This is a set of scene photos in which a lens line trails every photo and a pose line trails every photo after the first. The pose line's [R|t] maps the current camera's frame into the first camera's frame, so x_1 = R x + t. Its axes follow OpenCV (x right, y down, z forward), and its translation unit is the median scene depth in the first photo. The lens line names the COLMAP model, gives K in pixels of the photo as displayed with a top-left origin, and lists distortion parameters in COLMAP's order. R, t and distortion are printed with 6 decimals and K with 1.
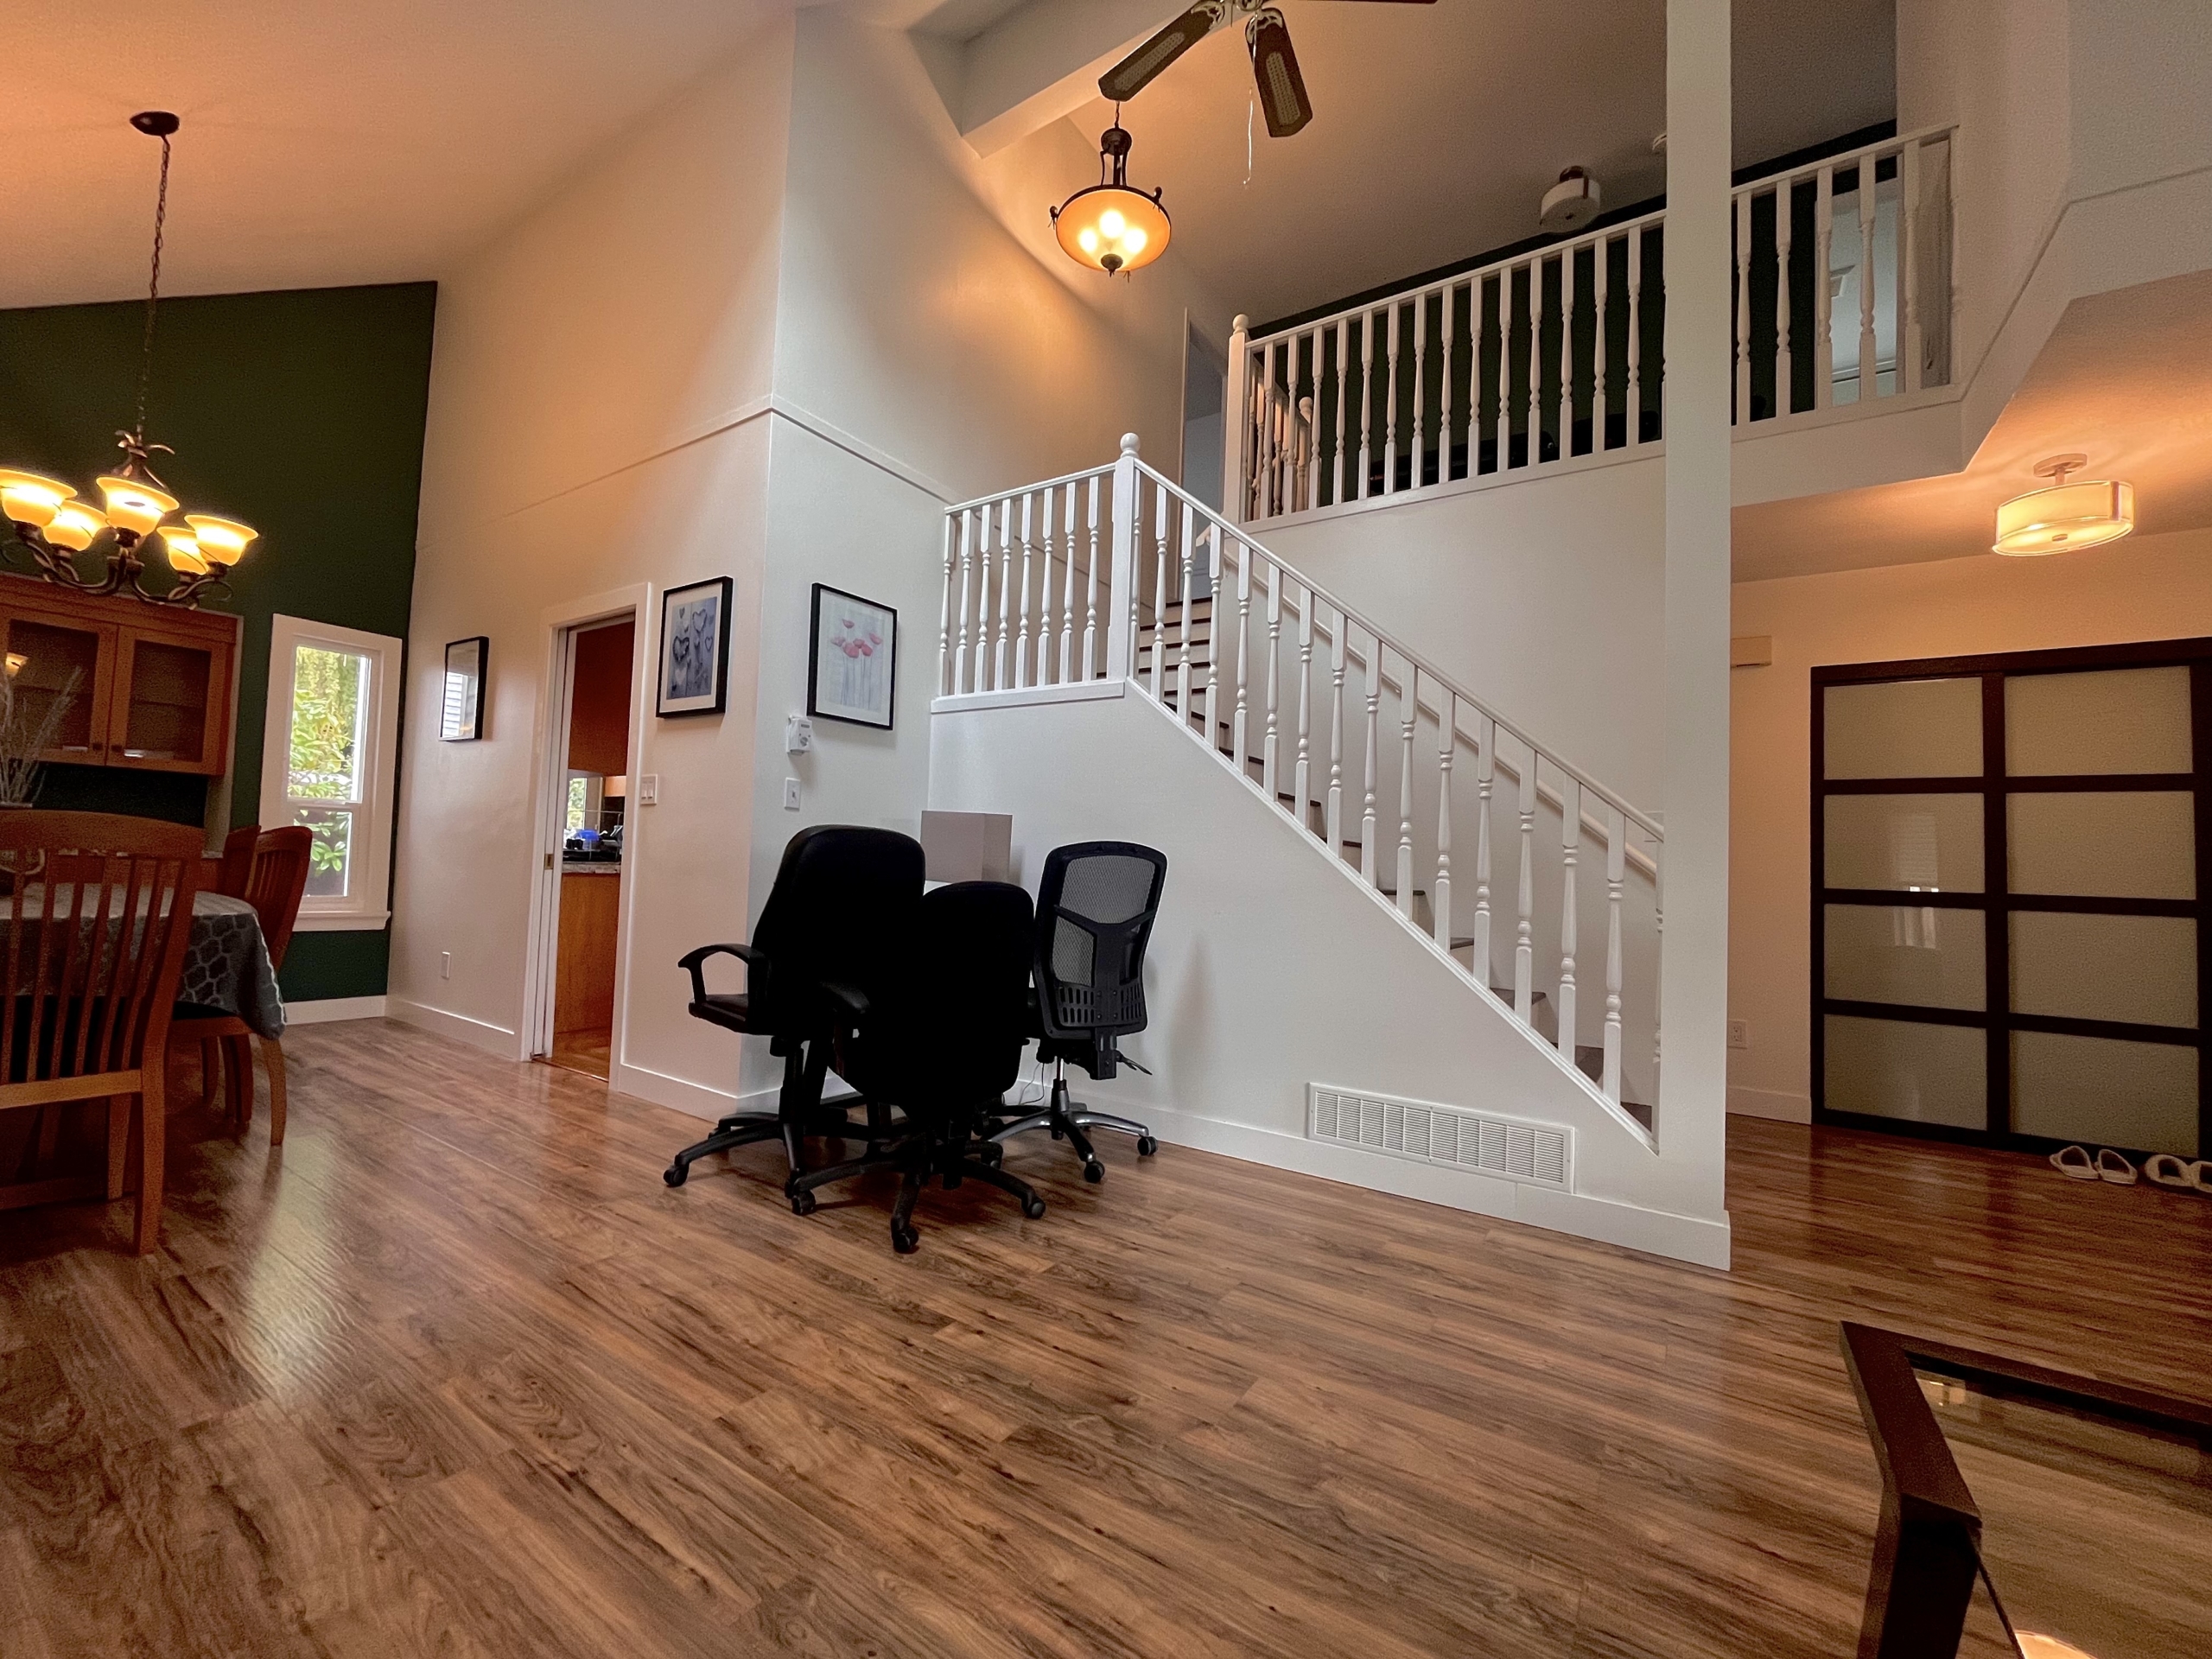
lens RADIAL K [[897.8, 0, 1107.7], [0, 897.8, 829.0], [0, 0, 1]] dist [-0.002163, -0.000973]
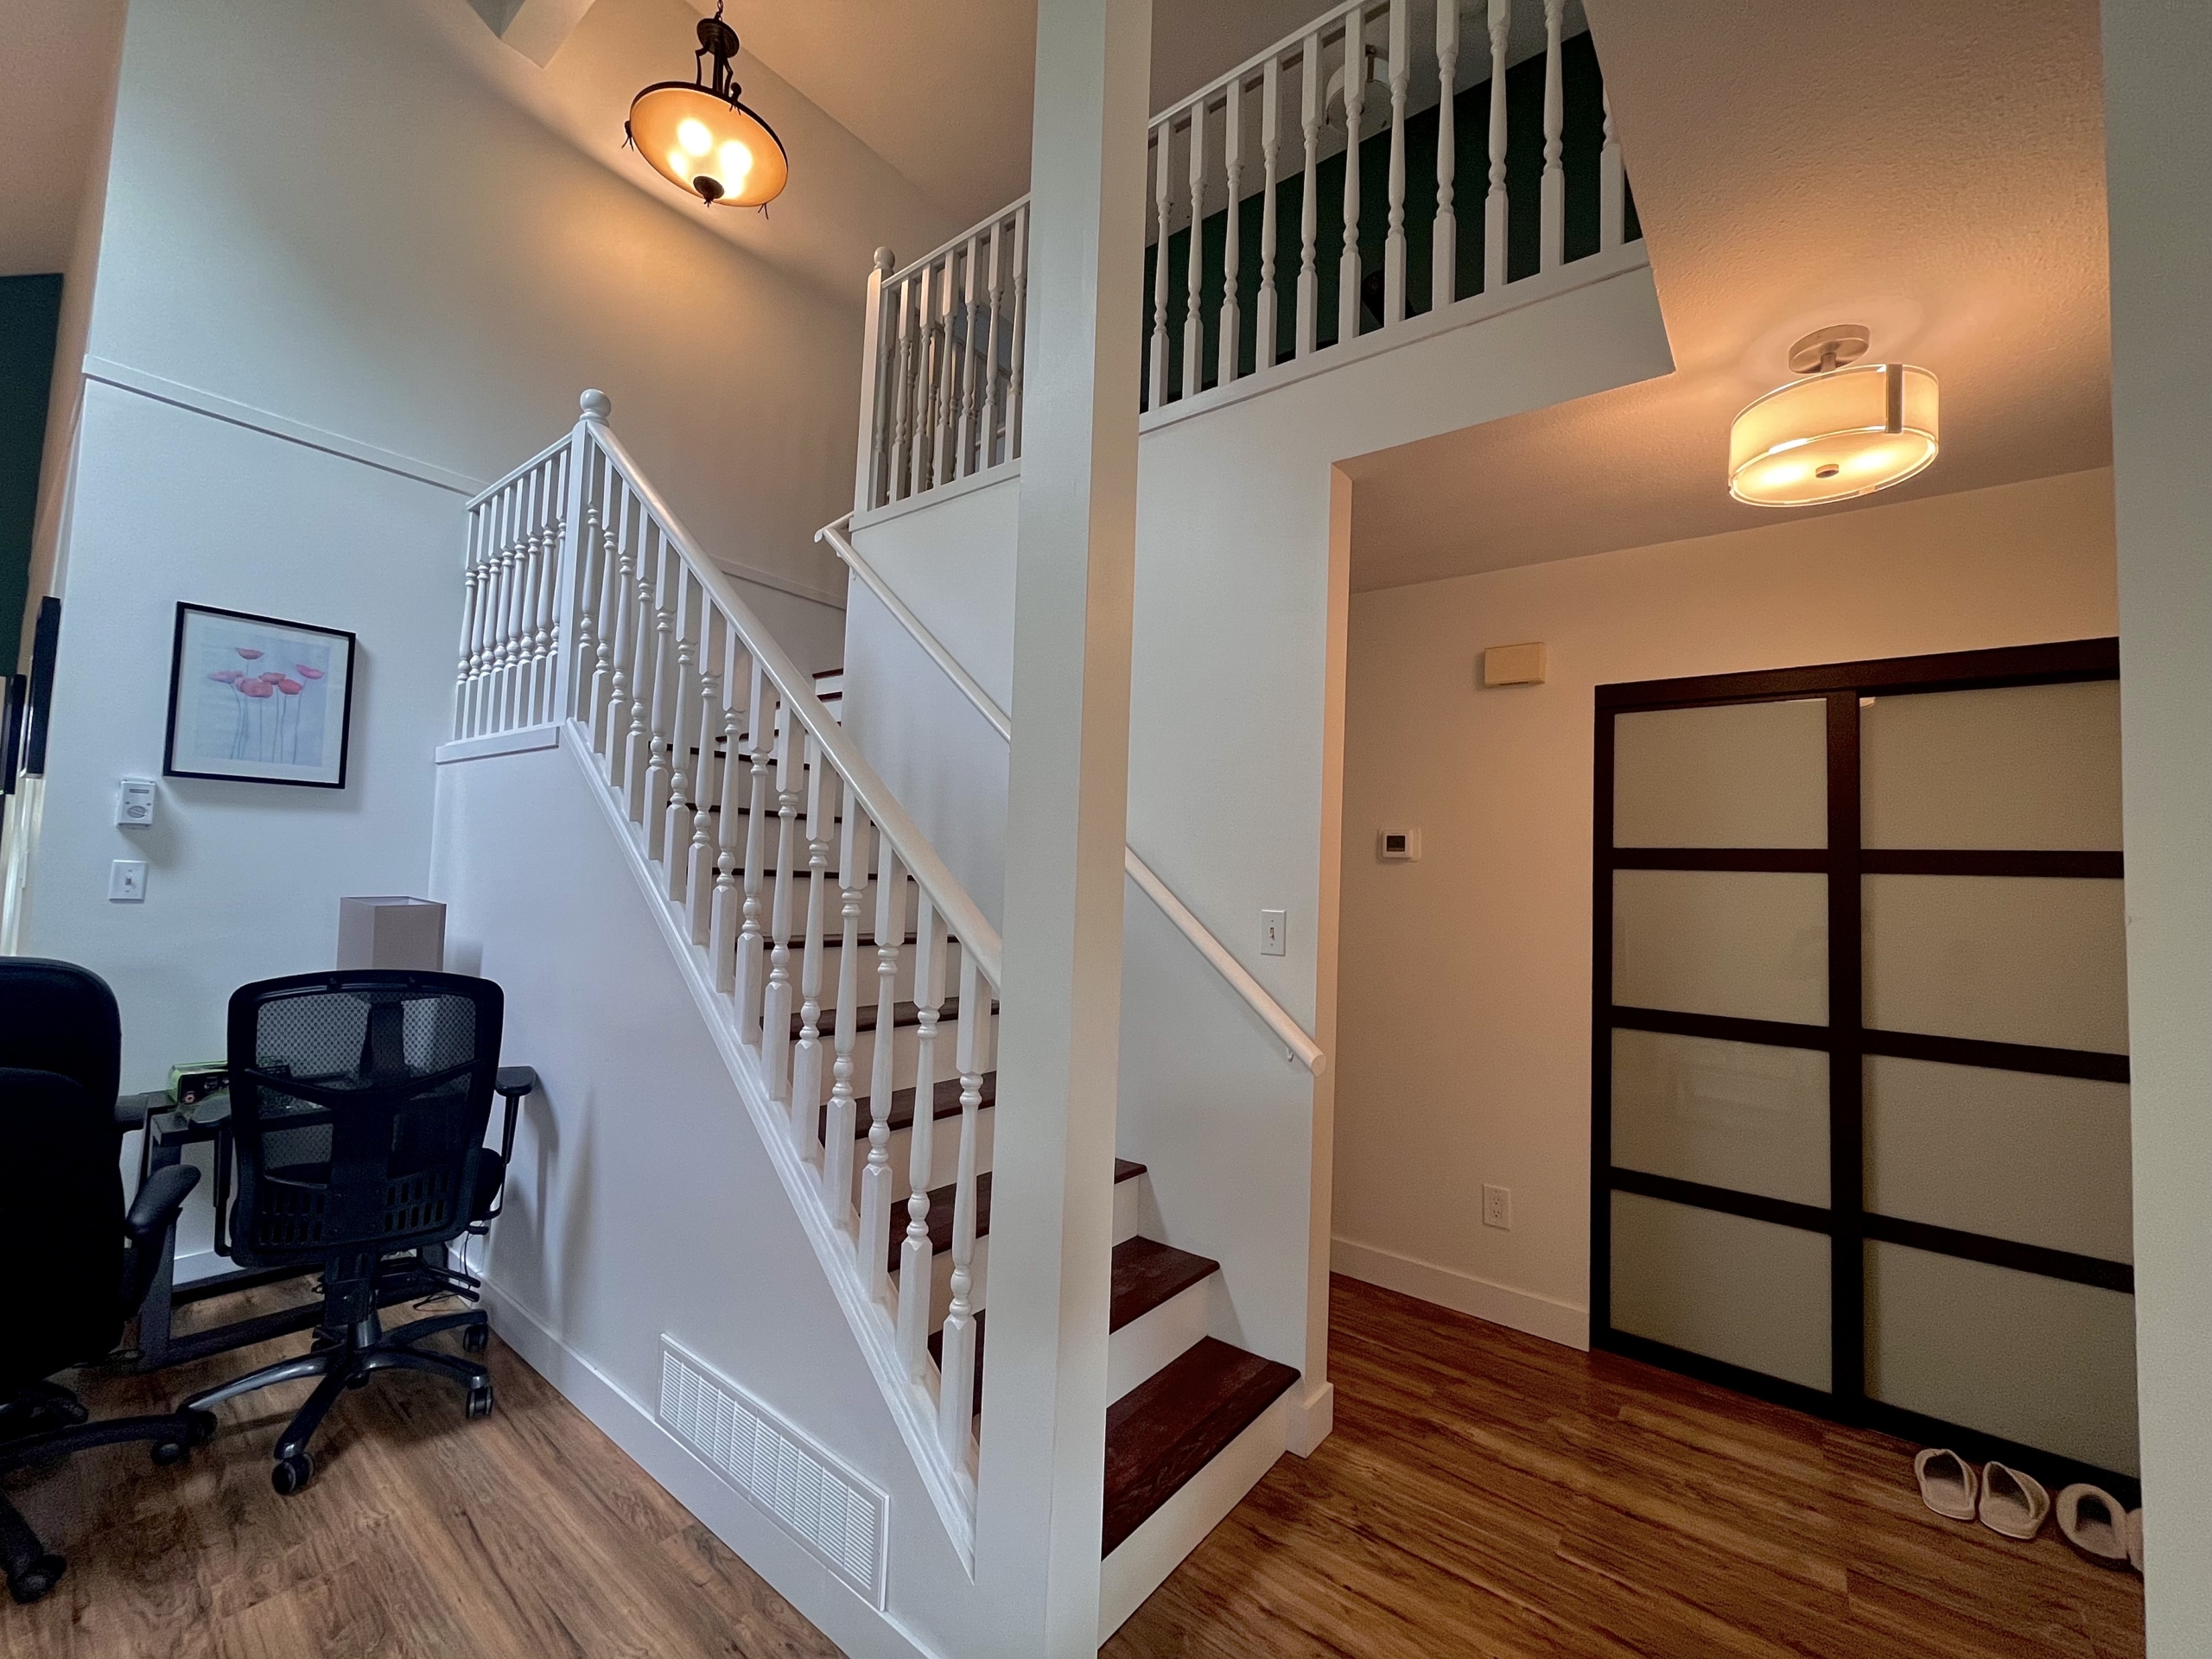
lens RADIAL K [[897.8, 0, 1111.7], [0, 897.8, 829.4], [0, 0, 1]] dist [-0.002163, -0.000973]
pose [[0.996771, -0.003913, -0.080197, 0.506822], [0.002996, 0.999929, -0.011561, -0.067382], [0.080236, 0.011283, 0.996712, 0.298278]]
